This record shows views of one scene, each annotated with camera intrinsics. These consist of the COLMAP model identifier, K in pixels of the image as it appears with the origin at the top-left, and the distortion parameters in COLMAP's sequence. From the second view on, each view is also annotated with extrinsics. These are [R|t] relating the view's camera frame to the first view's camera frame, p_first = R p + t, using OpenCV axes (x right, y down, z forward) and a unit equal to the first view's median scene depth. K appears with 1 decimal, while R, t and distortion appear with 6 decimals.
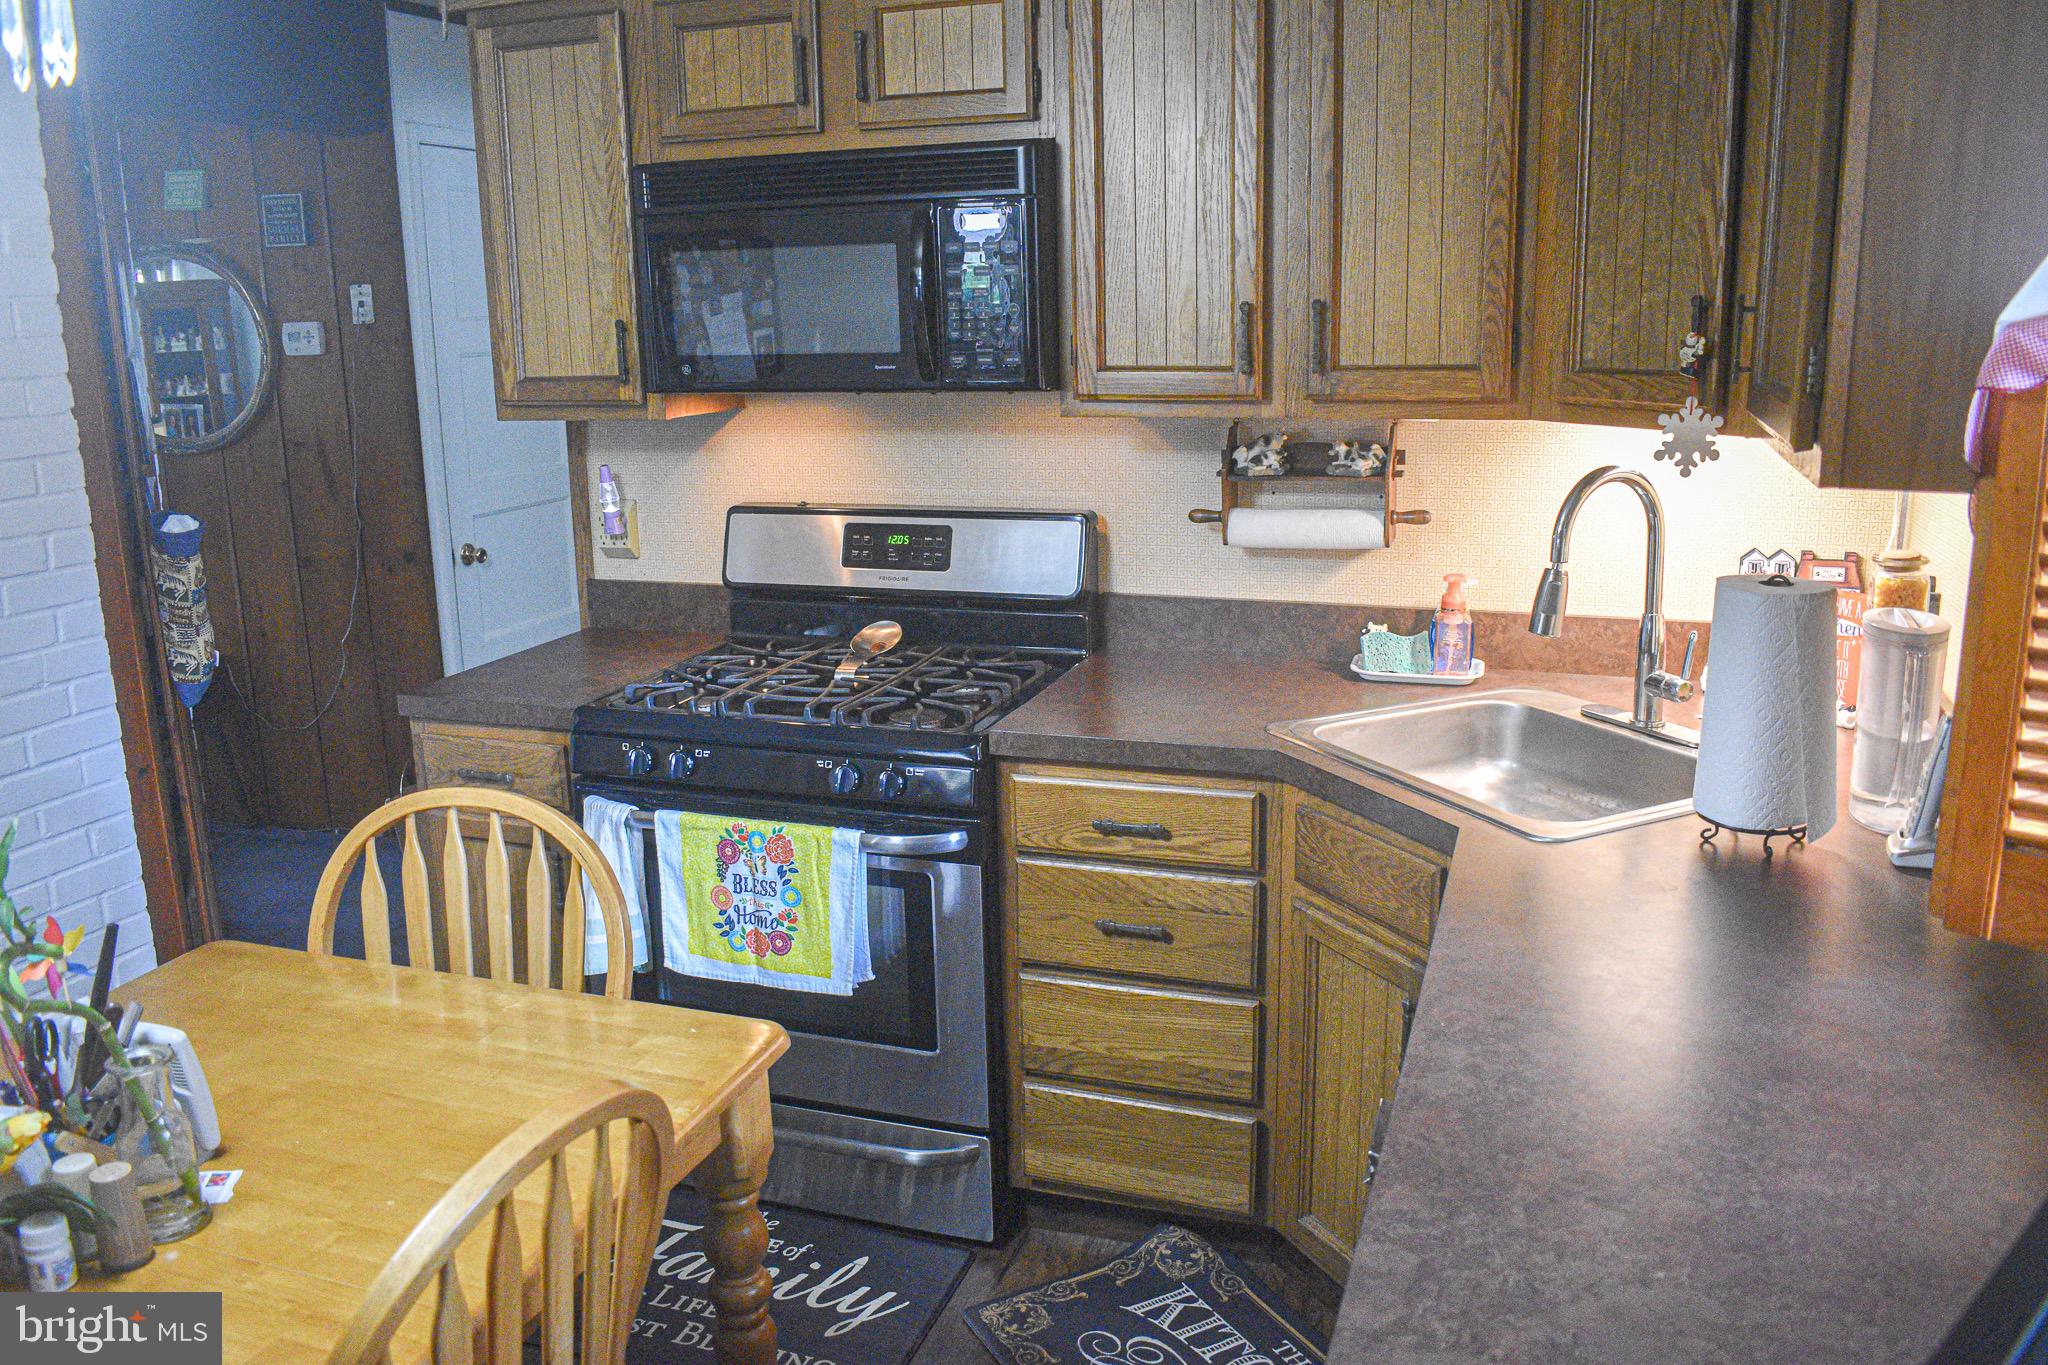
lens RADIAL K [[1598.5, 0, 1024.0], [0, 1598.5, 682.5], [0, 0, 1]] dist [-0.097953, 0.017105]
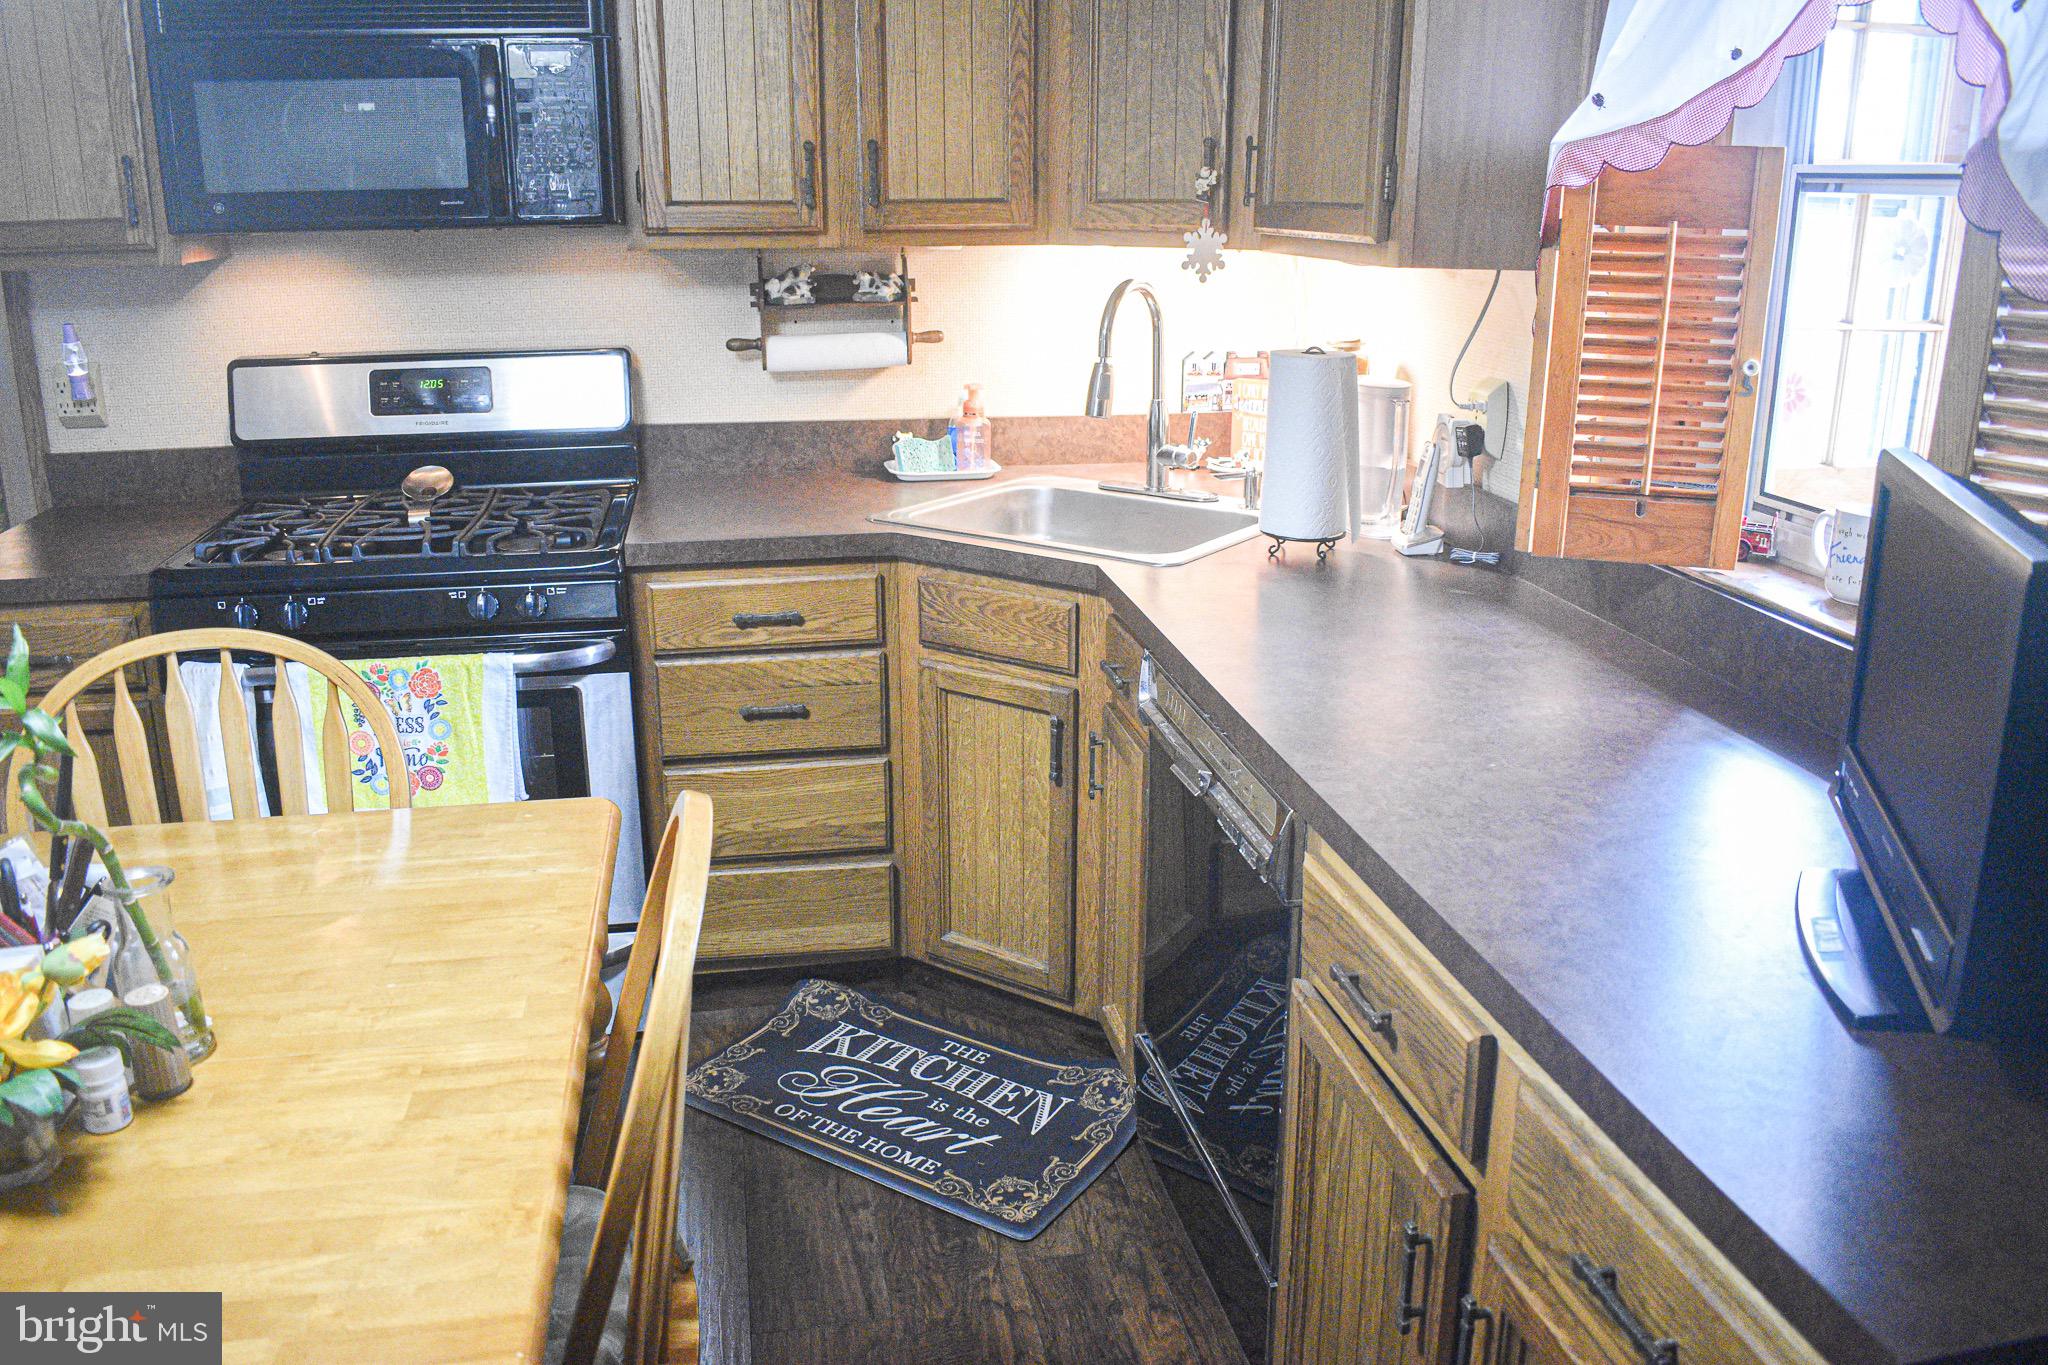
lens RADIAL K [[1598.5, 0, 1024.0], [0, 1598.5, 682.5], [0, 0, 1]] dist [-0.097953, 0.017105]
pose [[0.868193, -0.127442, 0.479582, -0.302143], [0.095194, 0.991282, 0.091089, 0.049411], [-0.487010, -0.033430, 0.872756, -0.051981]]
